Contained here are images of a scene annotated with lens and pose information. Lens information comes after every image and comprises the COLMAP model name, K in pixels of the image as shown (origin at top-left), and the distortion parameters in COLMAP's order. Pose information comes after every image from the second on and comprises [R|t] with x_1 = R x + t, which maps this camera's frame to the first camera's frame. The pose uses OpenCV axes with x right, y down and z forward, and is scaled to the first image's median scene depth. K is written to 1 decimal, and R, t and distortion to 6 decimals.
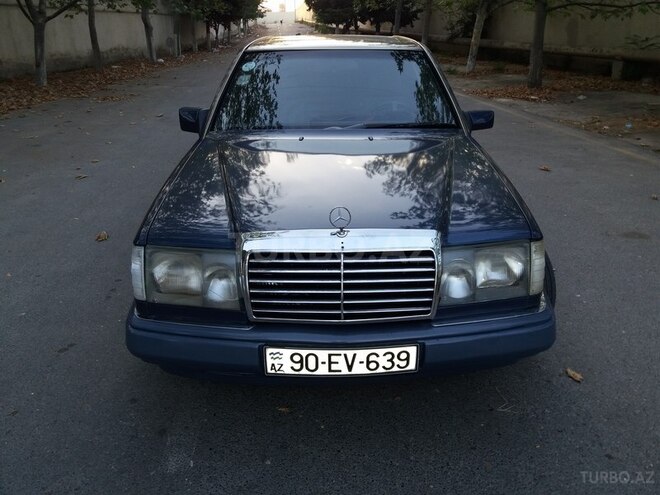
lens RADIAL K [[539.5, 0, 334.6], [0, 539.5, 242.4], [0, 0, 1]] dist [0.036116, -0.011048]
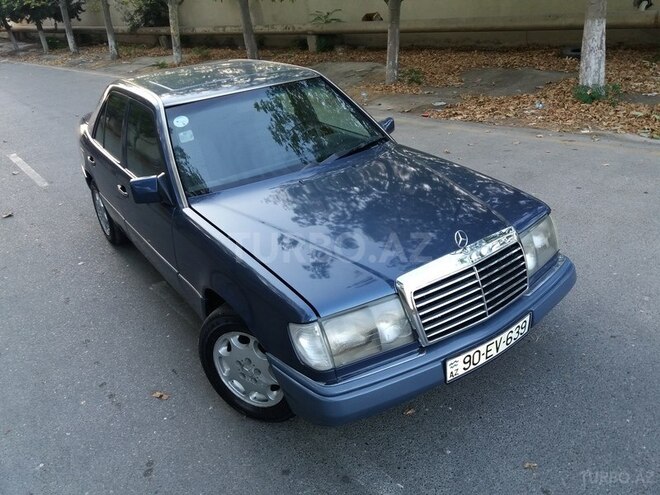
lens RADIAL K [[539.5, 0, 330.6], [0, 539.5, 251.9], [0, 0, 1]] dist [0.036116, -0.011048]
pose [[0.828330, -0.316906, 0.461996, -0.806099], [0.293658, 0.947875, 0.123685, -0.256101], [-0.477111, 0.033217, 0.878215, 0.060218]]
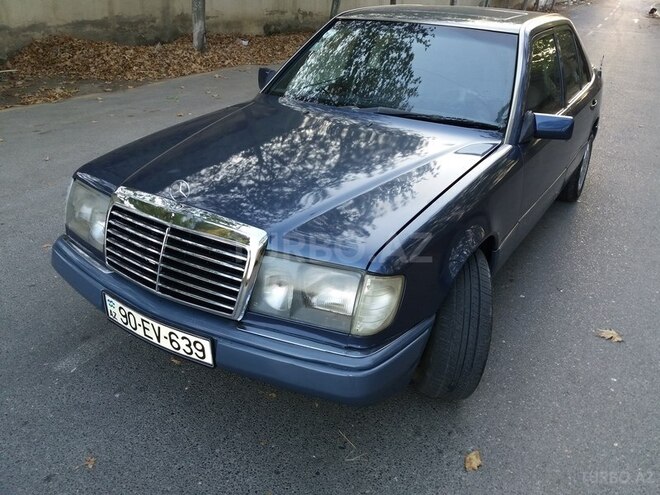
lens RADIAL K [[539.5, 0, 328.3], [0, 539.5, 245.4], [0, 0, 1]] dist [0.036116, -0.011048]
pose [[0.836410, 0.270205, -0.476872, 0.724329], [-0.232495, 0.962793, 0.137754, -0.147824], [0.496351, -0.004348, 0.868111, 0.276533]]
